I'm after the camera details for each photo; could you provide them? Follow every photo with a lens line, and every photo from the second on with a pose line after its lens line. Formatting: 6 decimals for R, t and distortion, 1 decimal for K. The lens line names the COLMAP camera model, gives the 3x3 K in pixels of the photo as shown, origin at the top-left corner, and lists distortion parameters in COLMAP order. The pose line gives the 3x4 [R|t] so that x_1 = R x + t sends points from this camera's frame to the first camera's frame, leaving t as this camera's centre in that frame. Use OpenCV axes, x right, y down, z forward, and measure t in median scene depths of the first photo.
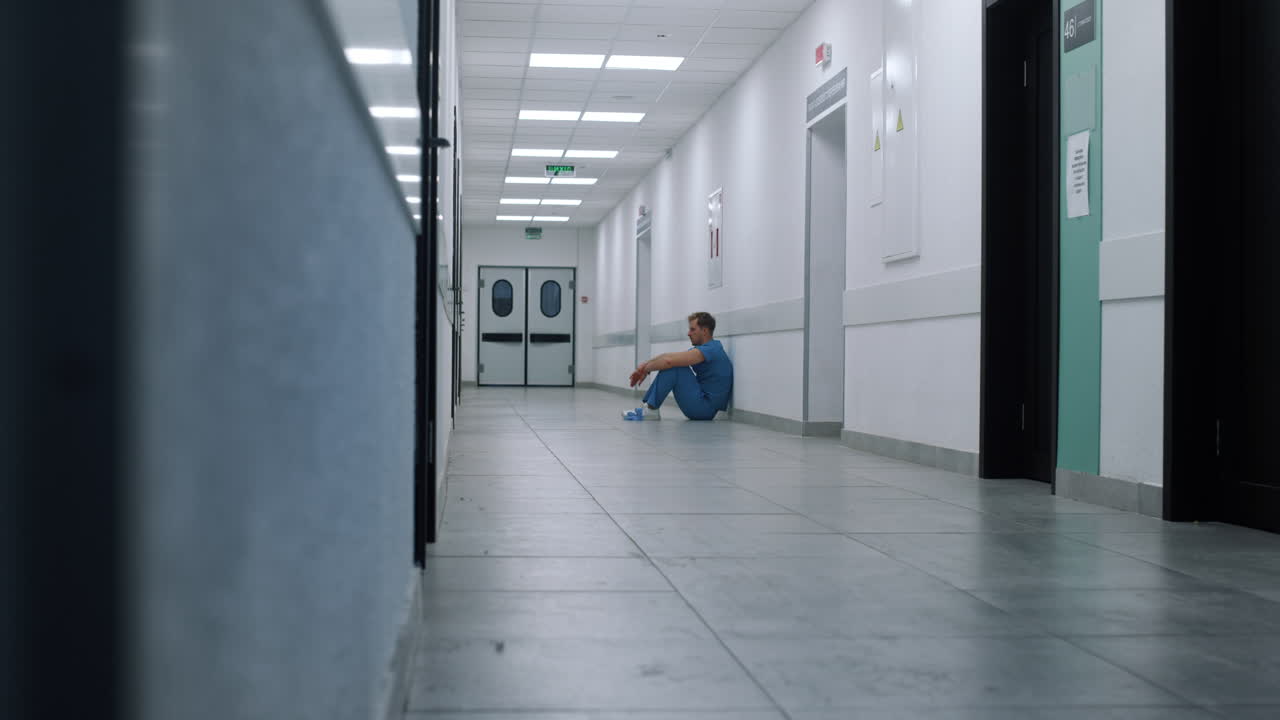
lens RADIAL K [[1786.5, 0, 640.0], [0, 1786.5, 360.0], [0, 0, 1]] dist [-0.011653, -0.006610]
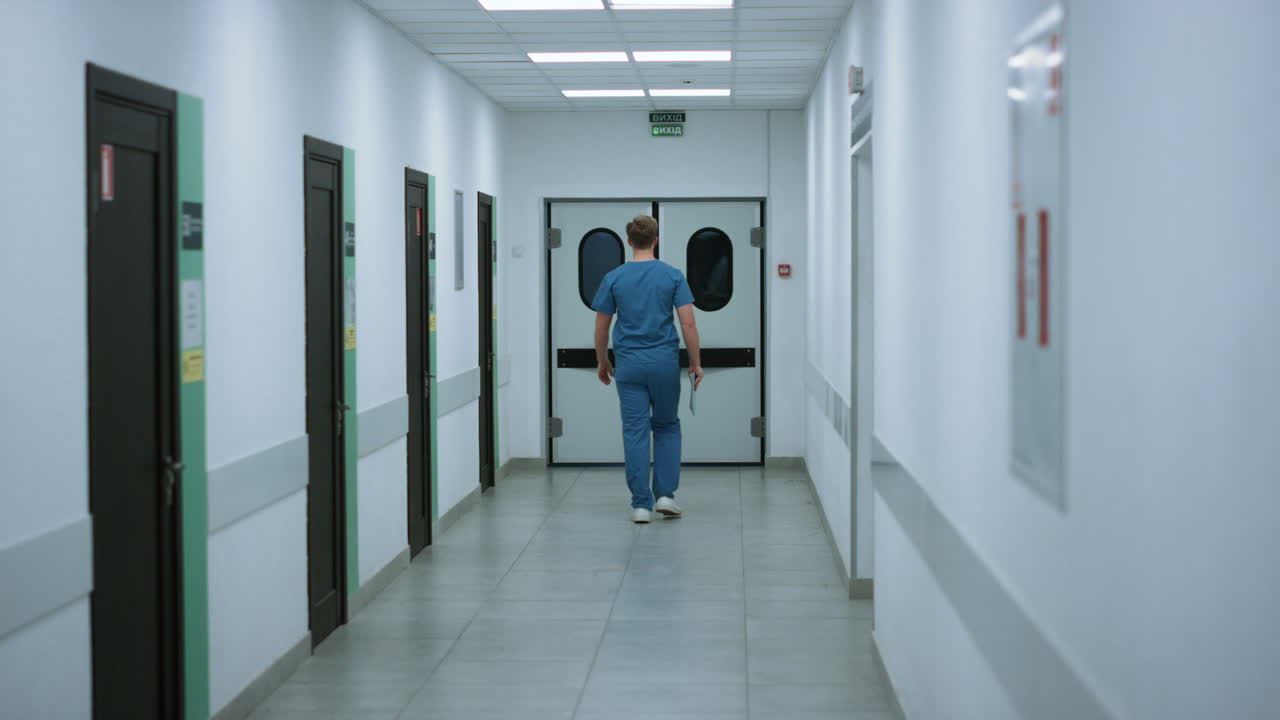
lens RADIAL K [[2593.6, 0, 640.0], [0, 2593.6, 360.0], [0, 0, 1]] dist [-0.098242, 0.092539]
pose [[0.991043, -0.009918, -0.133173, 0.018720], [0.014511, 0.999331, 0.033566, -0.033822], [0.132751, -0.035198, 0.990524, 0.358379]]
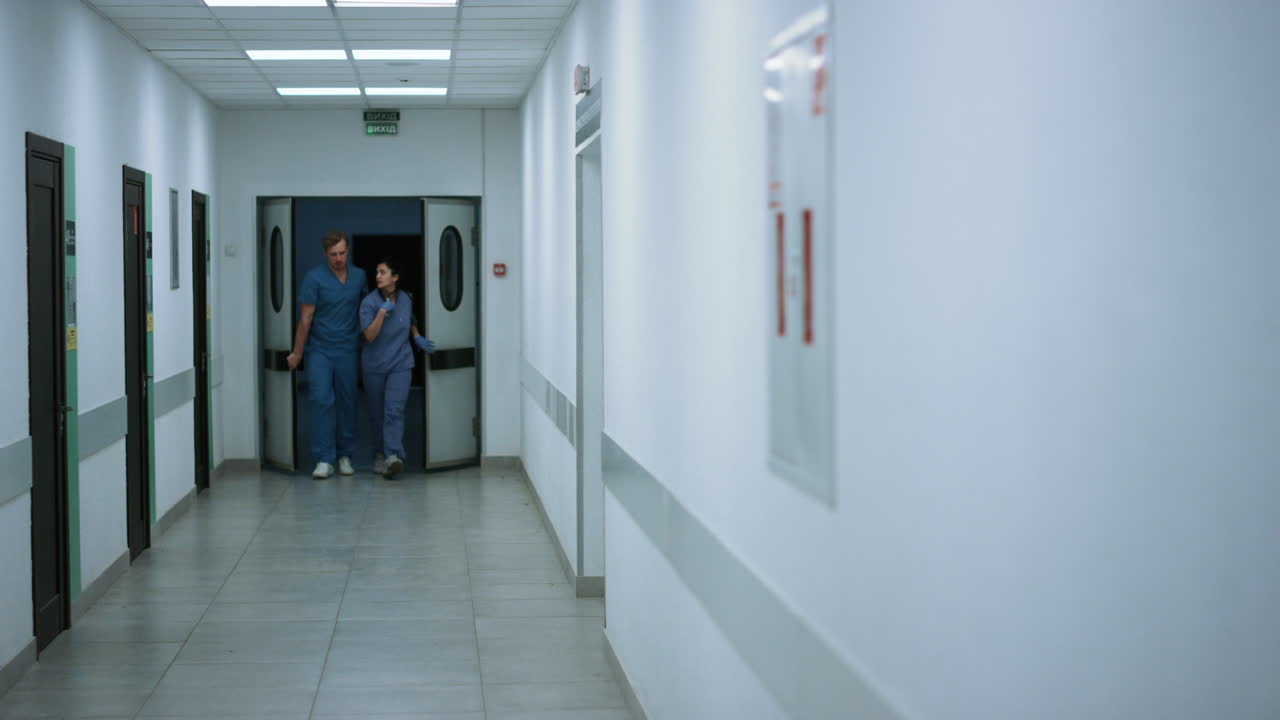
lens RADIAL K [[2593.6, 0, 640.0], [0, 2593.6, 360.0], [0, 0, 1]] dist [-0.098242, 0.092539]
pose [[0.999750, -0.013353, -0.017937, 0.014909], [0.013983, 0.999272, 0.035495, -0.033858], [0.017450, -0.035737, 0.999209, 0.357984]]
